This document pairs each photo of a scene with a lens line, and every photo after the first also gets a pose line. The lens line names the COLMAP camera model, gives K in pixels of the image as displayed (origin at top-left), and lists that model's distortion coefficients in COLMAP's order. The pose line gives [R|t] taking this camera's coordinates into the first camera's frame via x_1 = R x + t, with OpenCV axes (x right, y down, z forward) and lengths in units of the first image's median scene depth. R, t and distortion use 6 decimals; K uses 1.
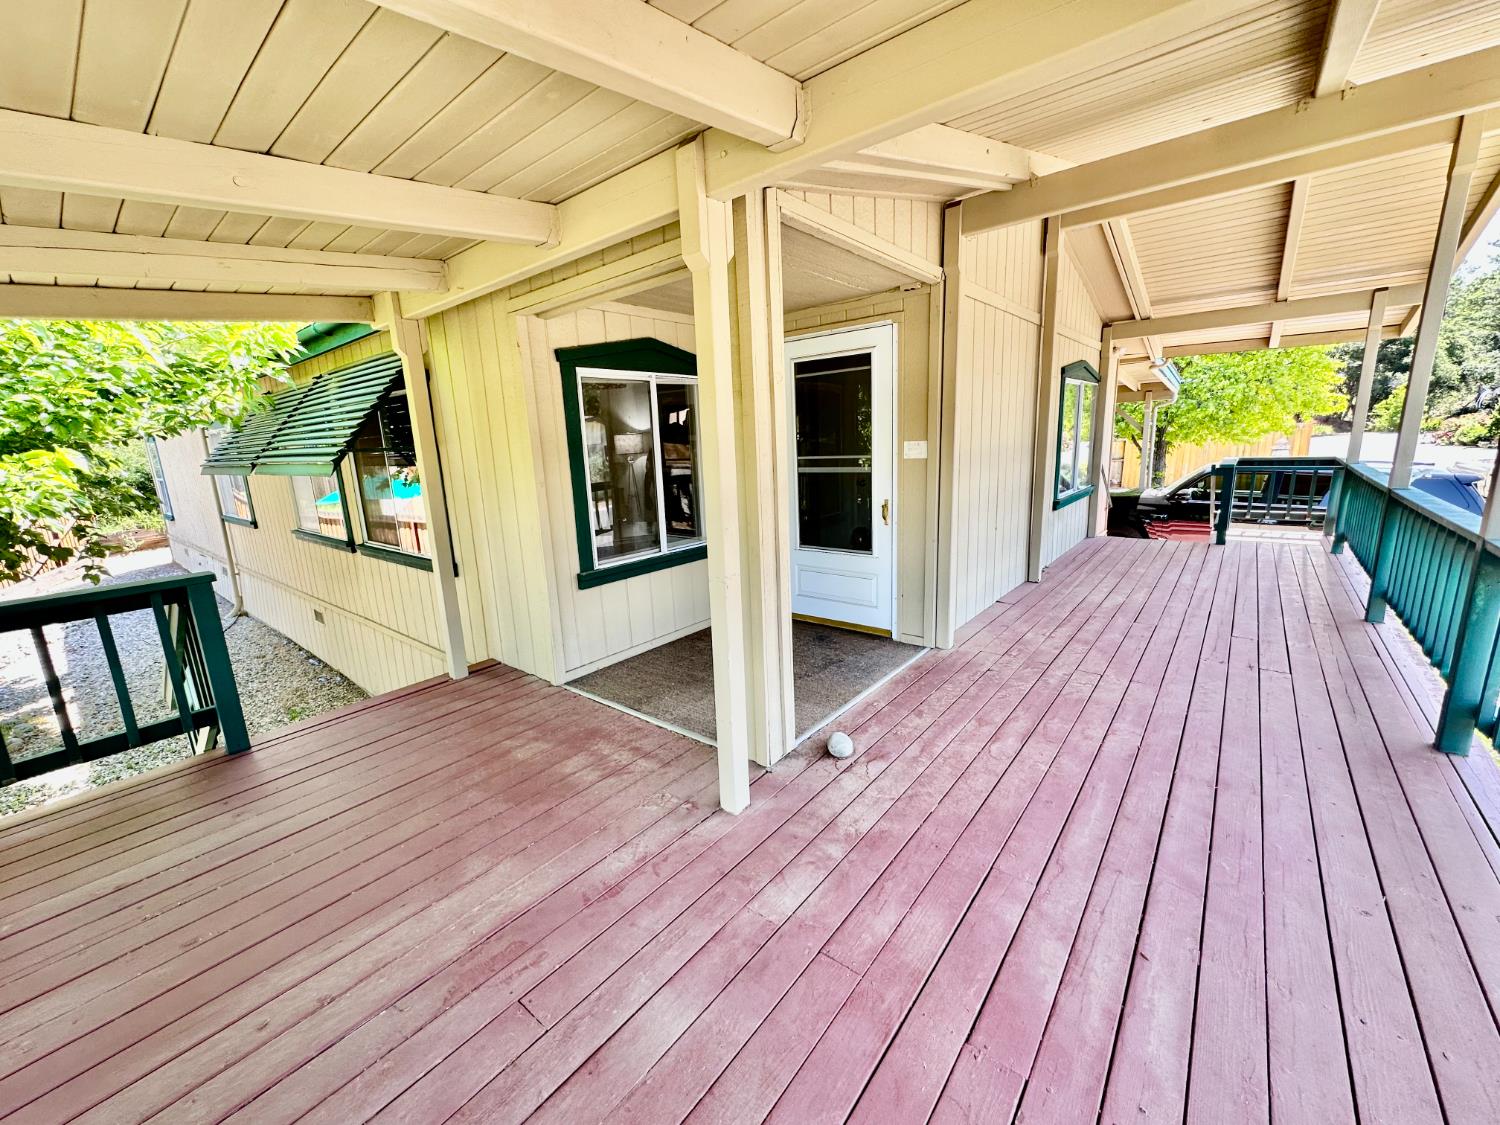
lens RADIAL K [[597.1, 0, 749.3], [0, 597.1, 567.5], [0, 0, 1]] dist [-0.003718, 0.000215]
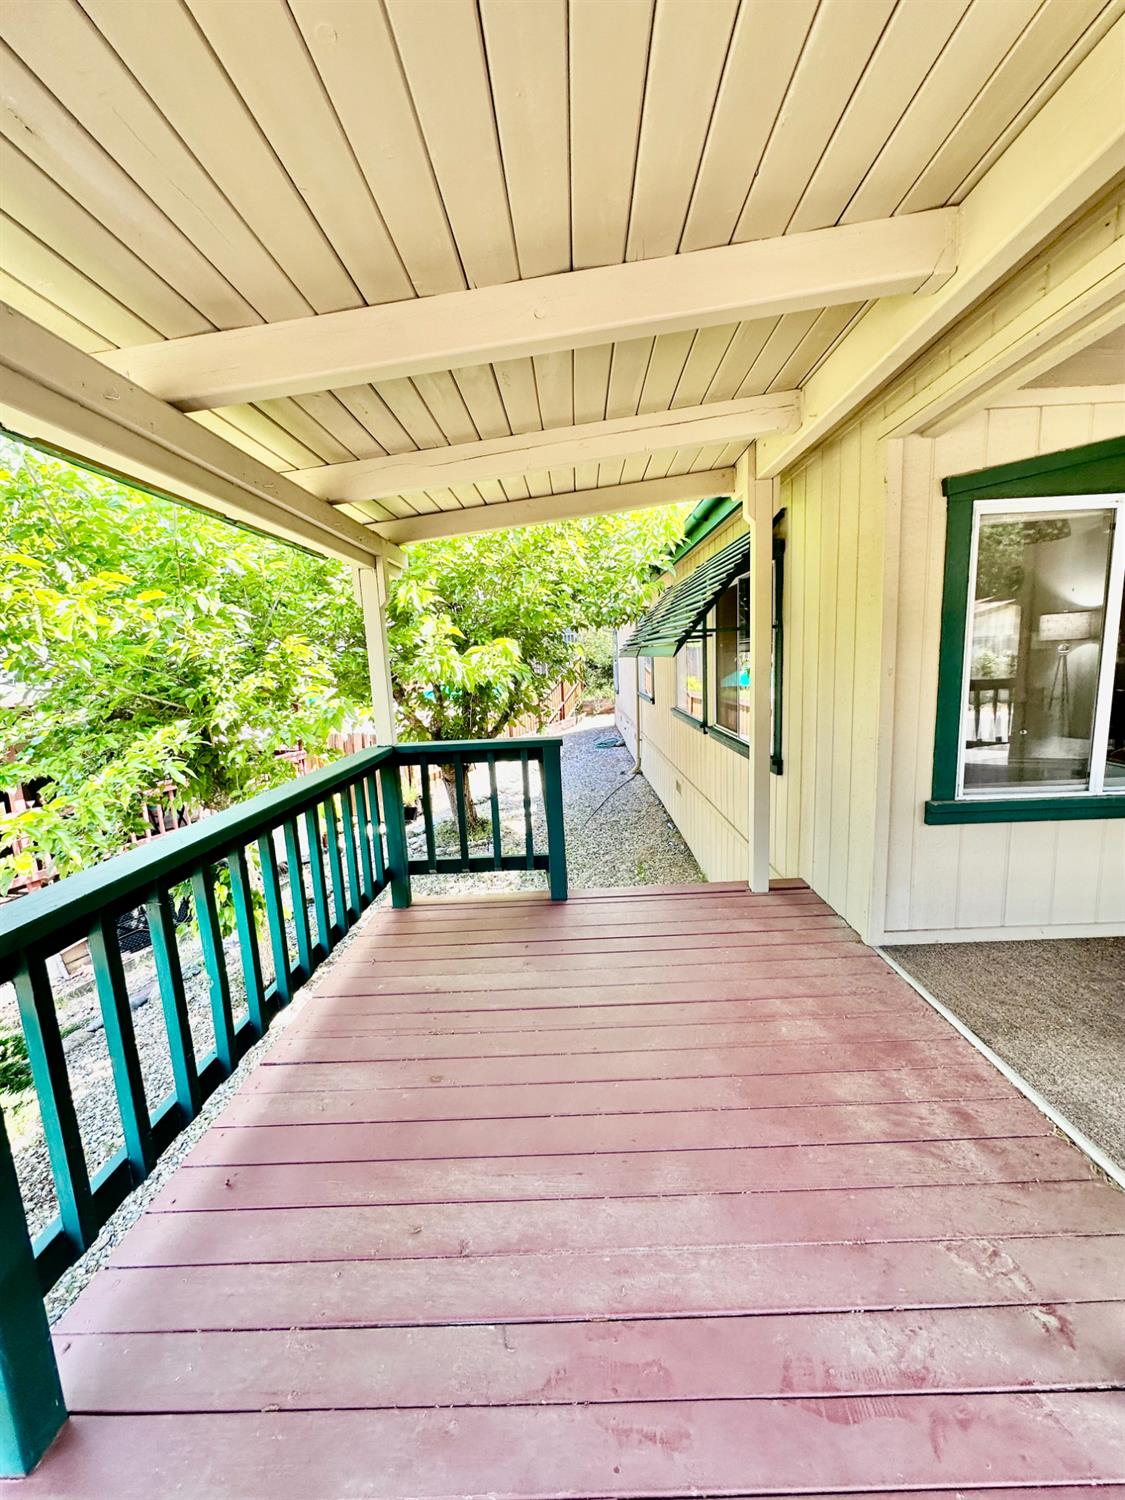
lens RADIAL K [[597.1, 0, 564.1], [0, 597.1, 747.8], [0, 0, 1]] dist [-0.003718, 0.000215]
pose [[0.628270, 0.131826, -0.766746, -0.027979], [-0.148584, 0.987731, 0.048070, -0.023137], [0.763676, 0.083725, 0.640148, 0.234807]]
